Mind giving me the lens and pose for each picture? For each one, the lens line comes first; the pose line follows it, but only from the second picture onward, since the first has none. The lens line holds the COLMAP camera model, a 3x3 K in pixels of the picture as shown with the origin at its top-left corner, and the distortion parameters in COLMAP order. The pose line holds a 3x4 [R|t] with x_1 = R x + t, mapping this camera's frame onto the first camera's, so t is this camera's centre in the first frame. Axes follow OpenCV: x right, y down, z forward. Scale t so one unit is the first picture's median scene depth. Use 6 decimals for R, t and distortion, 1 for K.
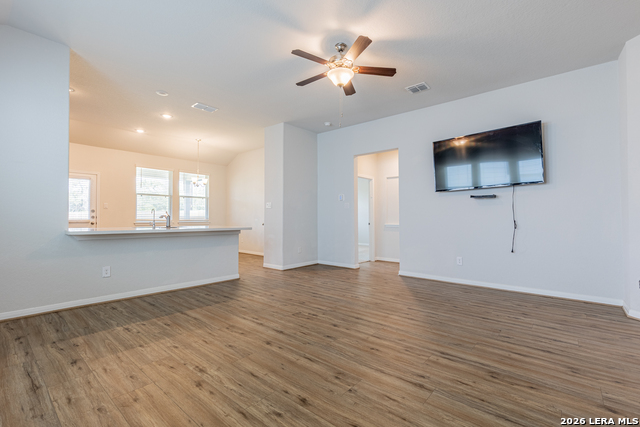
lens RADIAL K [[289.6, 0, 321.7], [0, 289.6, 212.7], [0, 0, 1]] dist [0.004203, -0.000051]
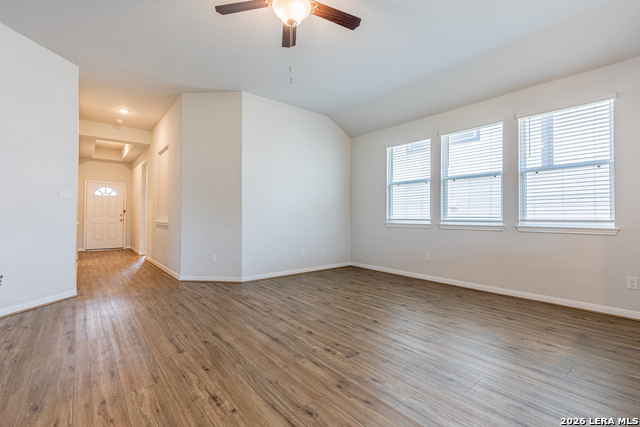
lens RADIAL K [[289.6, 0, 321.7], [0, 289.6, 212.7], [0, 0, 1]] dist [0.004203, -0.000051]
pose [[-0.984142, -0.004473, 0.177324, -0.164407], [-0.010458, 0.999406, -0.032834, 0.045288], [-0.177071, -0.034168, -0.983605, 2.084803]]
